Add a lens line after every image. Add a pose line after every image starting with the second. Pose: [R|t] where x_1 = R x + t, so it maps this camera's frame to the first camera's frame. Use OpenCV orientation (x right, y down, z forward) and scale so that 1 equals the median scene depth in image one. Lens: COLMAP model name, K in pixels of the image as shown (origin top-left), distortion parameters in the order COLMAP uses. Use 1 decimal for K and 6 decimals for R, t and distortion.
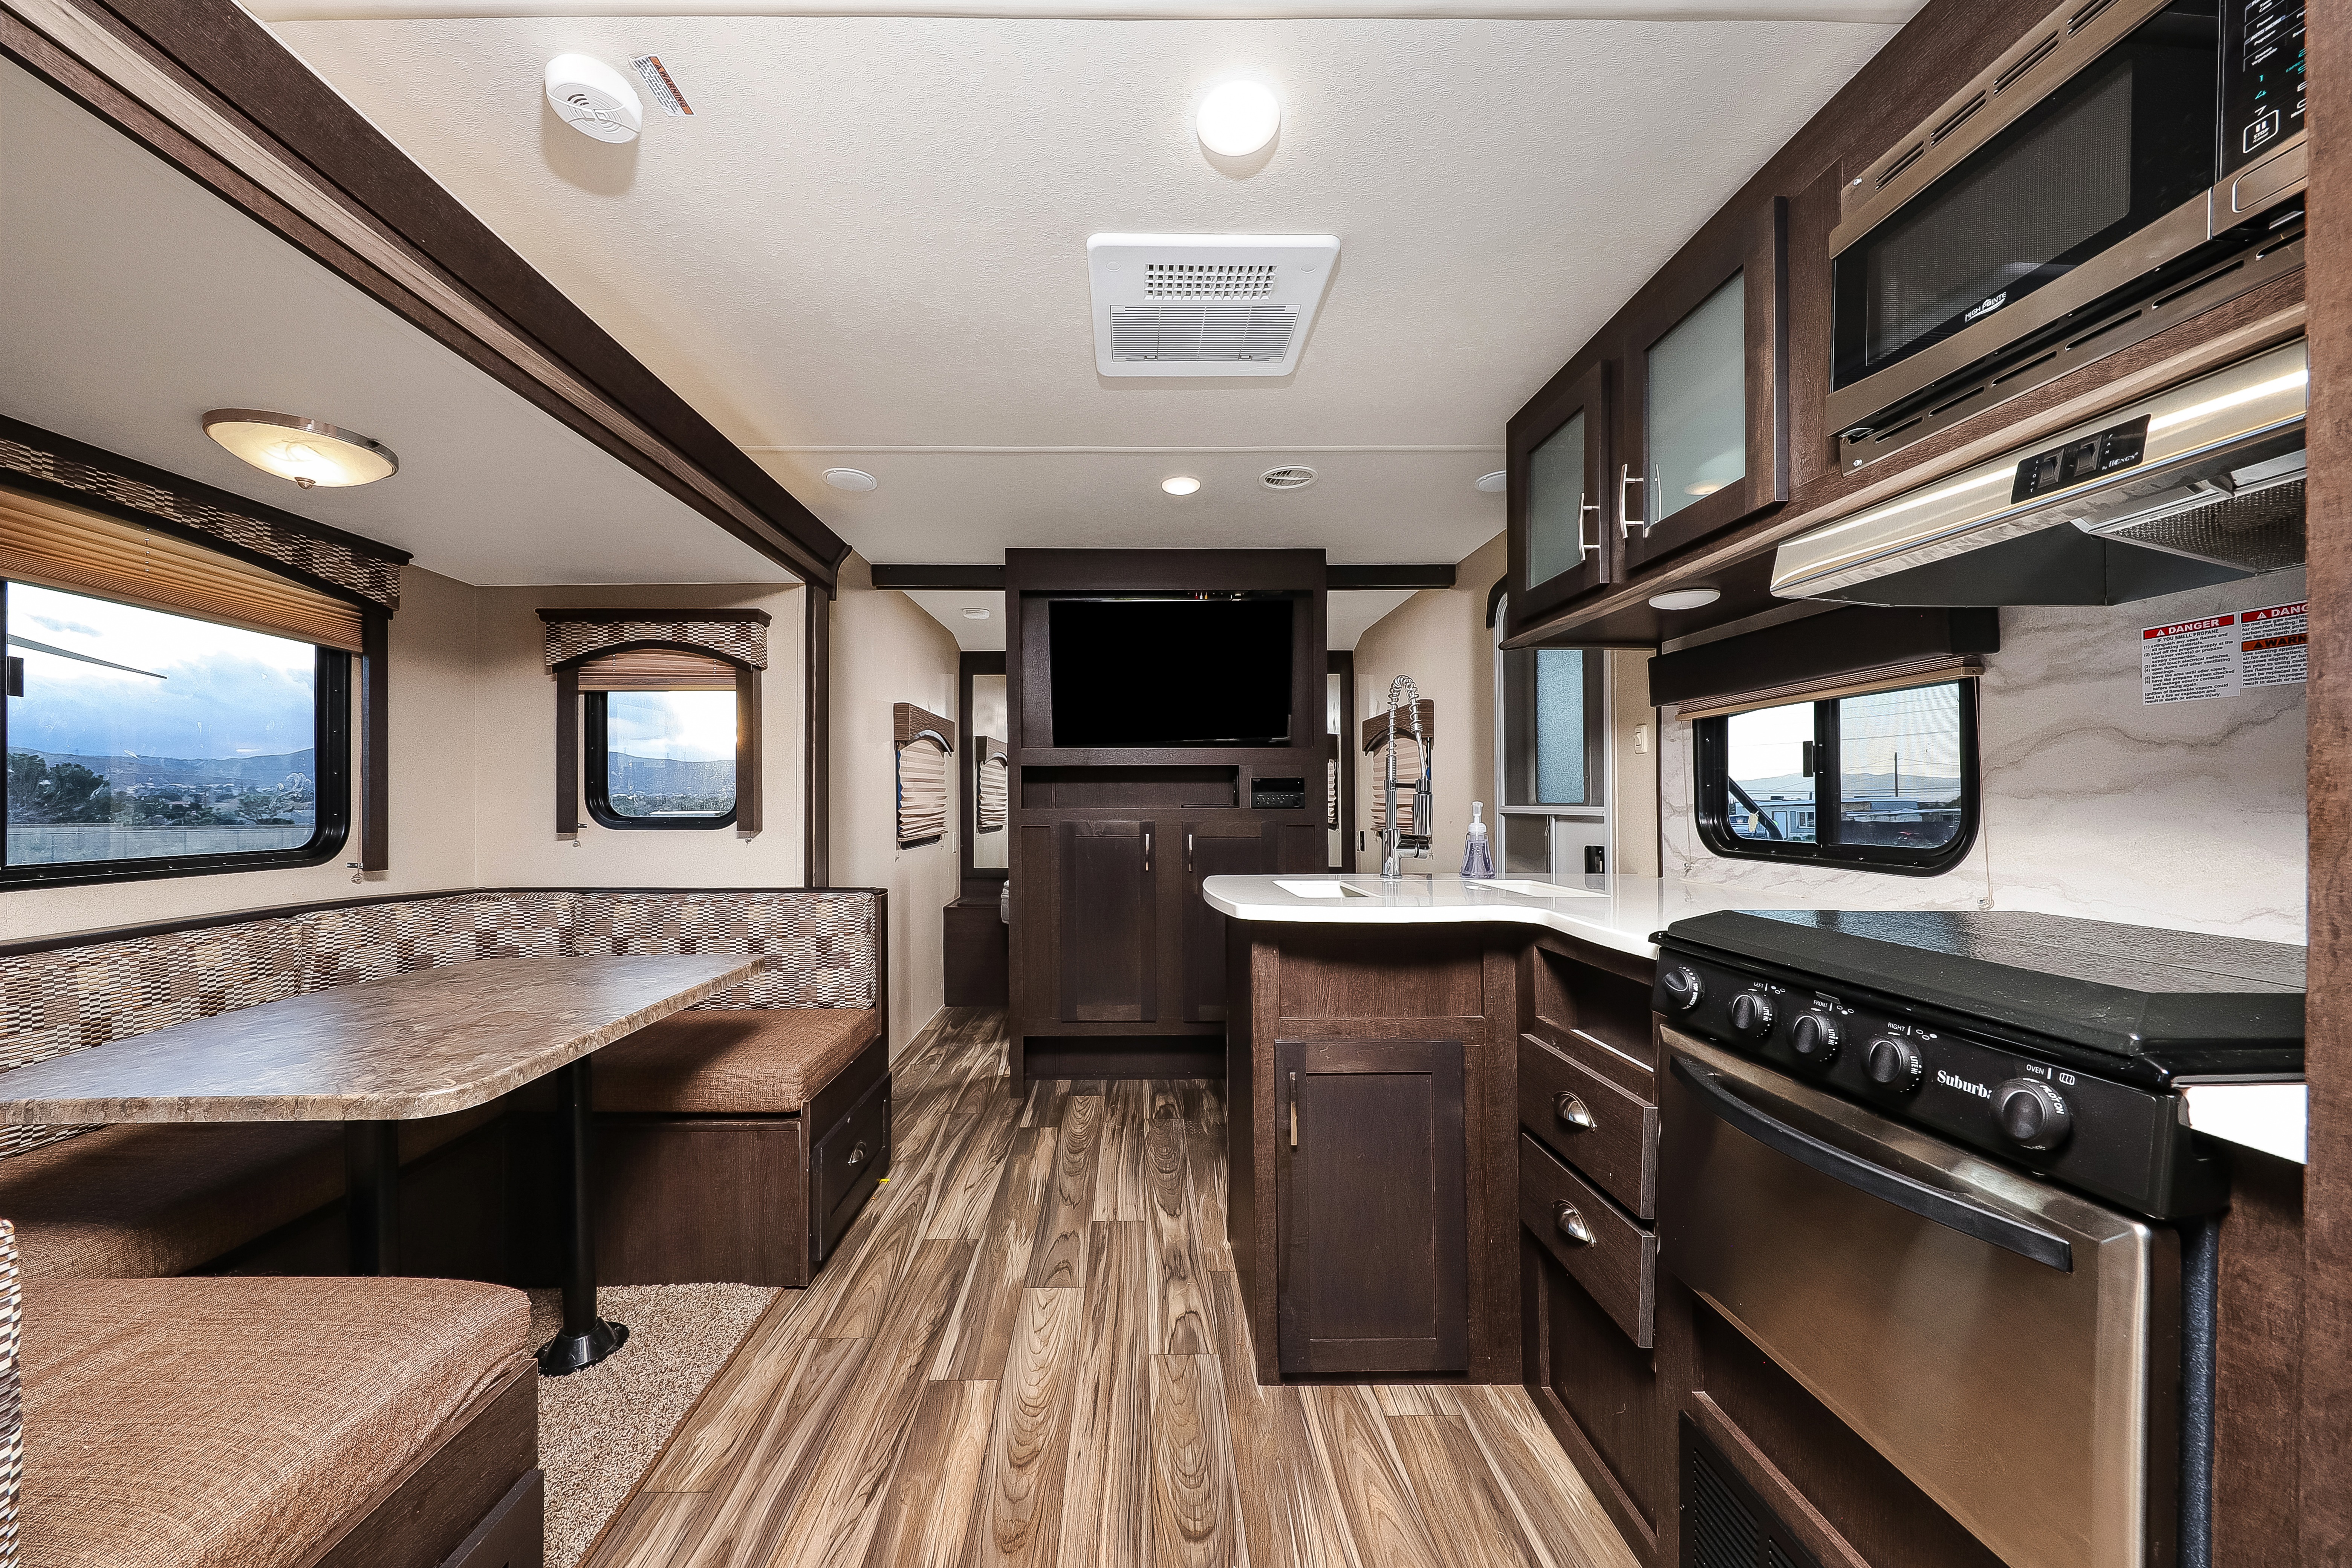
lens RADIAL K [[810.3, 0, 1139.0], [0, 810.3, 802.9], [0, 0, 1]] dist [-0.017216, -0.000192]
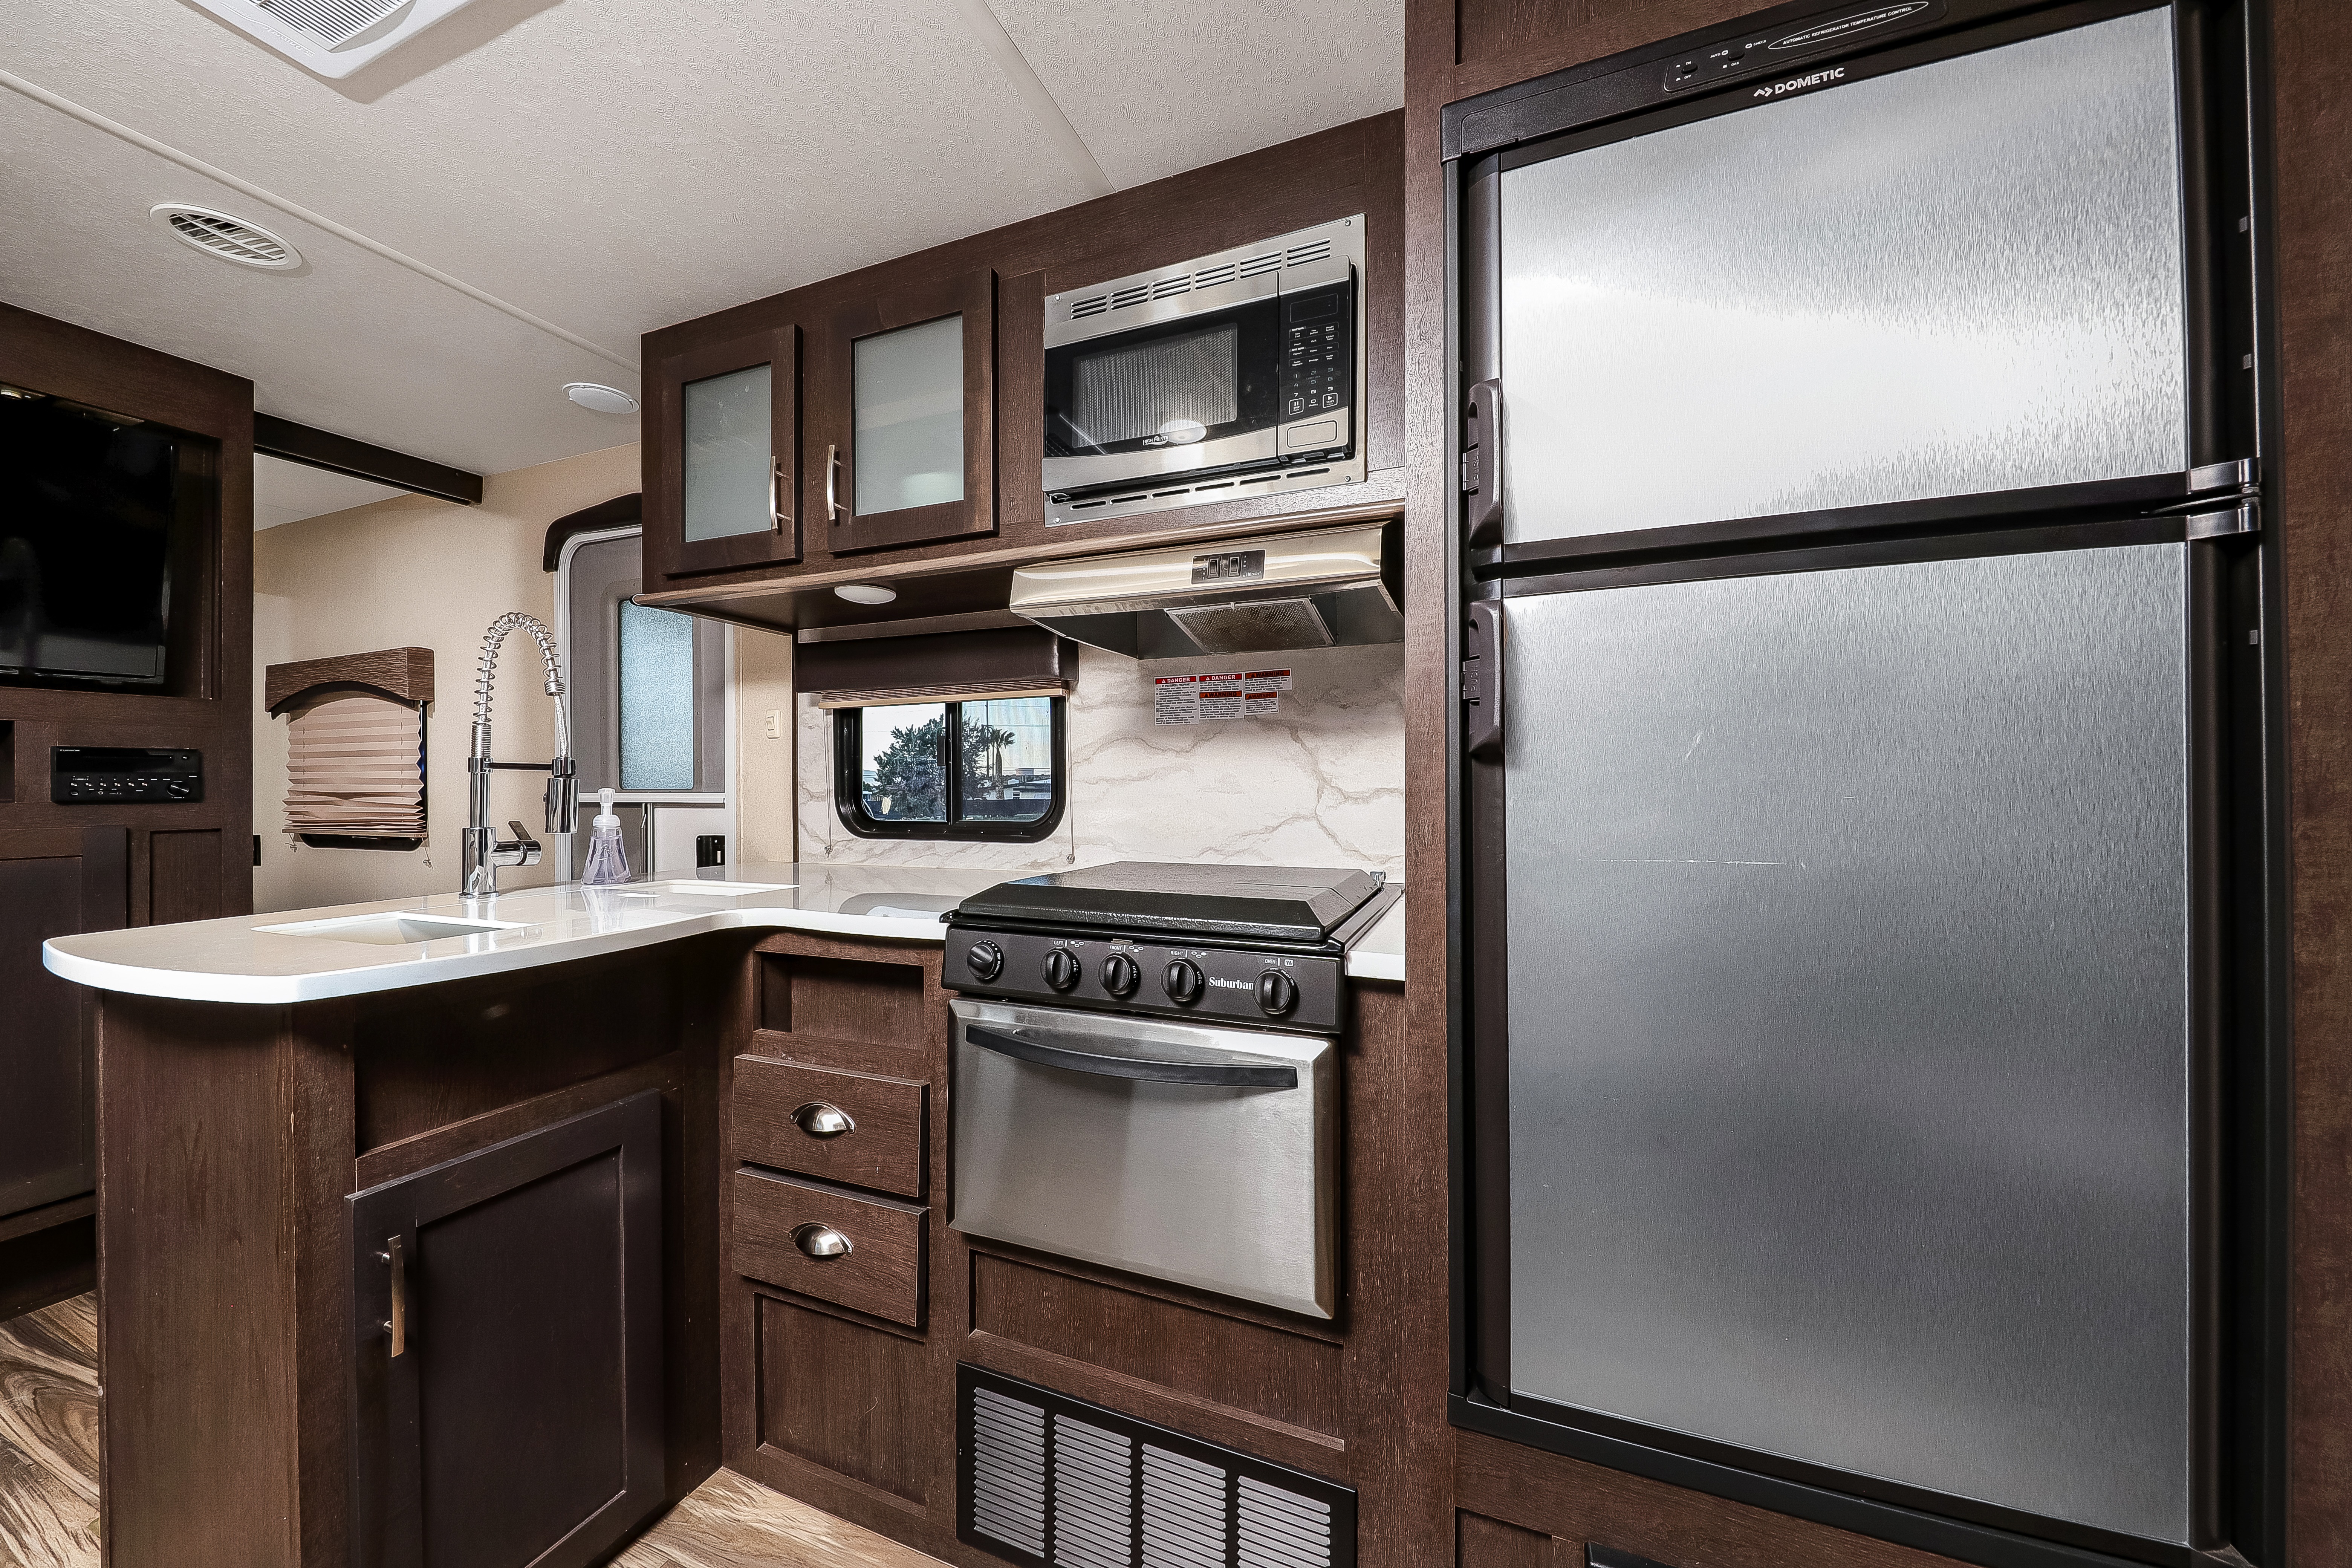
lens RADIAL K [[817.7, 0, 1176.0], [0, 817.7, 784.0], [0, 0, 1]] dist [0.000865, -0.000167]
pose [[0.382739, 0.000094, 0.923857, -0.163819], [0.004860, 0.999986, -0.002115, -0.001563], [-0.923844, 0.005299, 0.382733, 0.232152]]
